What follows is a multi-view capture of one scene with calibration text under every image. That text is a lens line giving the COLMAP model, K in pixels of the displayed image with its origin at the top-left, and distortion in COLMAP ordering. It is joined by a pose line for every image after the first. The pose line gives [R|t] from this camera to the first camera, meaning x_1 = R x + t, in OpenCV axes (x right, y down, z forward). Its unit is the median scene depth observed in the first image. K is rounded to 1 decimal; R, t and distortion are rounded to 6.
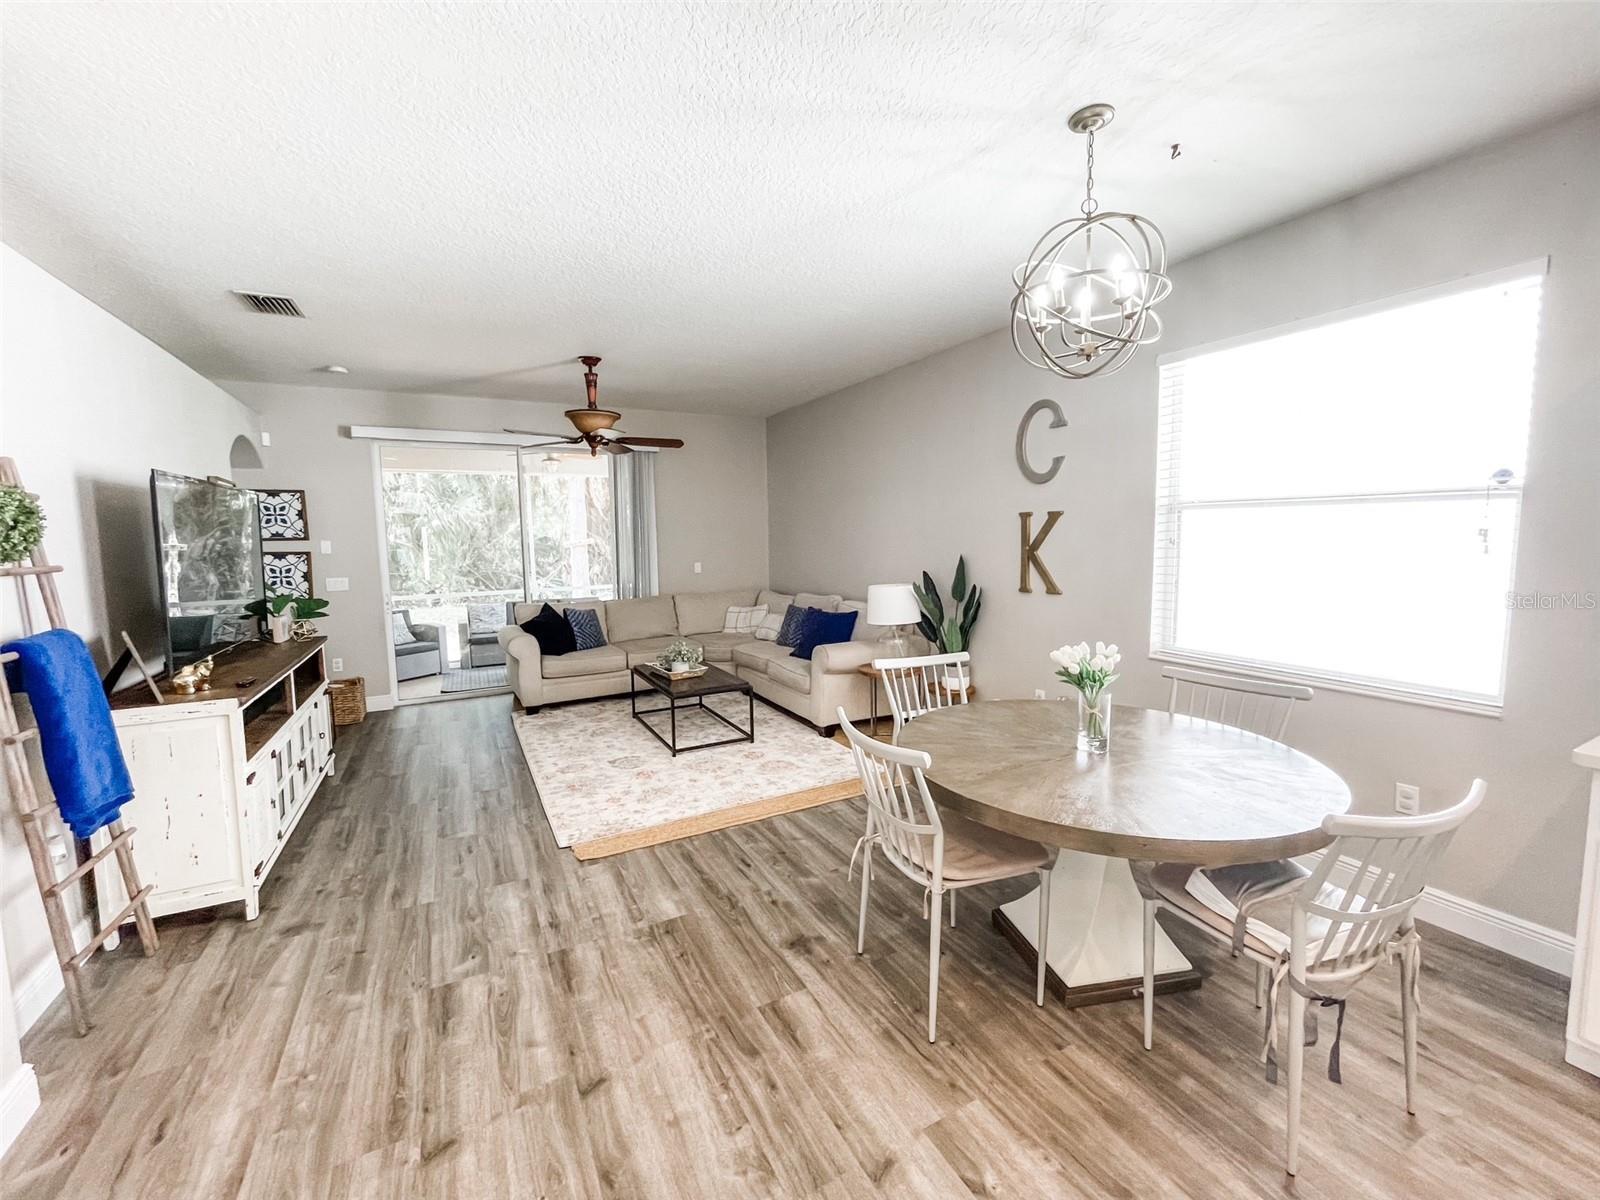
lens RADIAL K [[656.7, 0, 800.0], [0, 656.7, 600.0], [0, 0, 1]] dist [-0.000808, -0.000121]
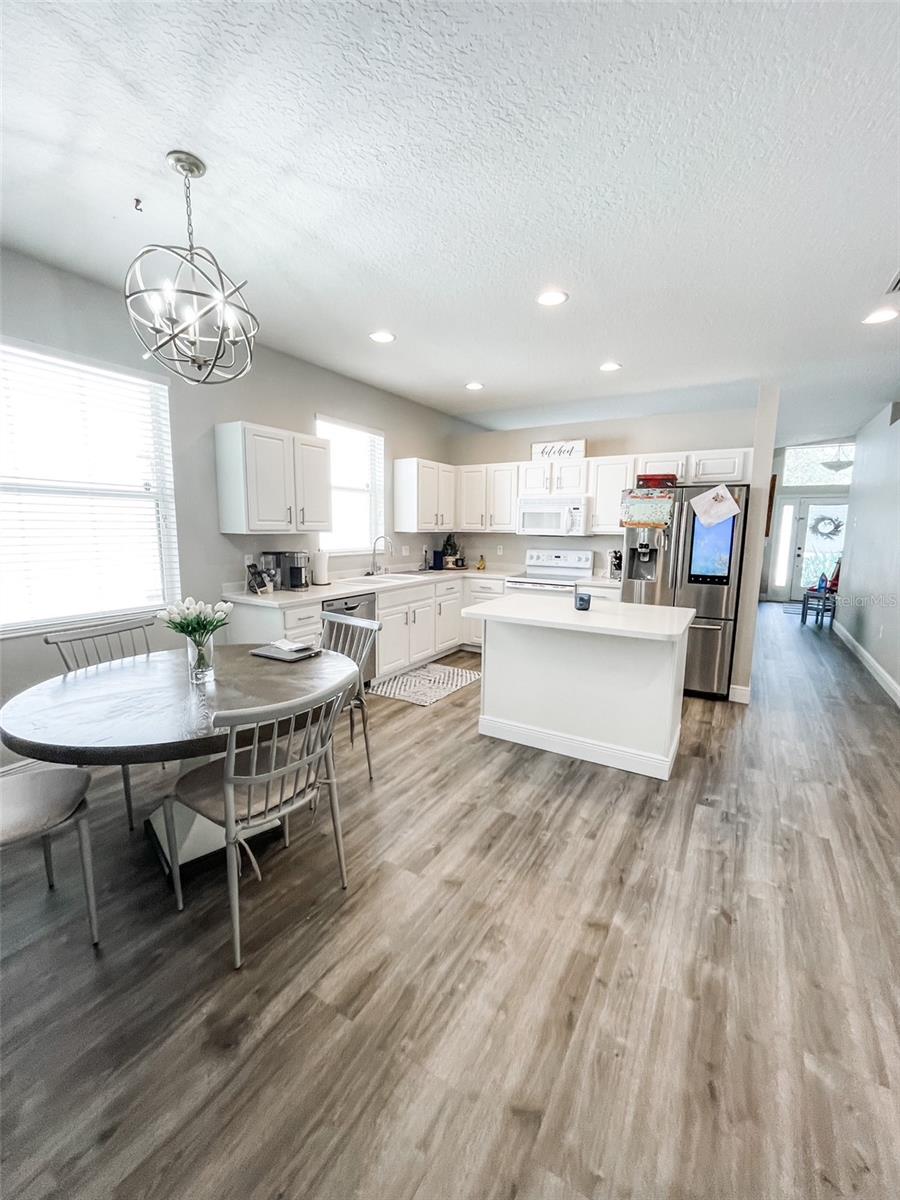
lens RADIAL K [[492.5, 0, 450.0], [0, 492.5, 600.0], [0, 0, 1]] dist [-0.000808, -0.000121]
pose [[-0.515460, -0.113493, 0.849365, -0.737844], [0.083771, 0.979769, 0.181756, -0.074398], [-0.852809, 0.164840, -0.495524, 1.280612]]
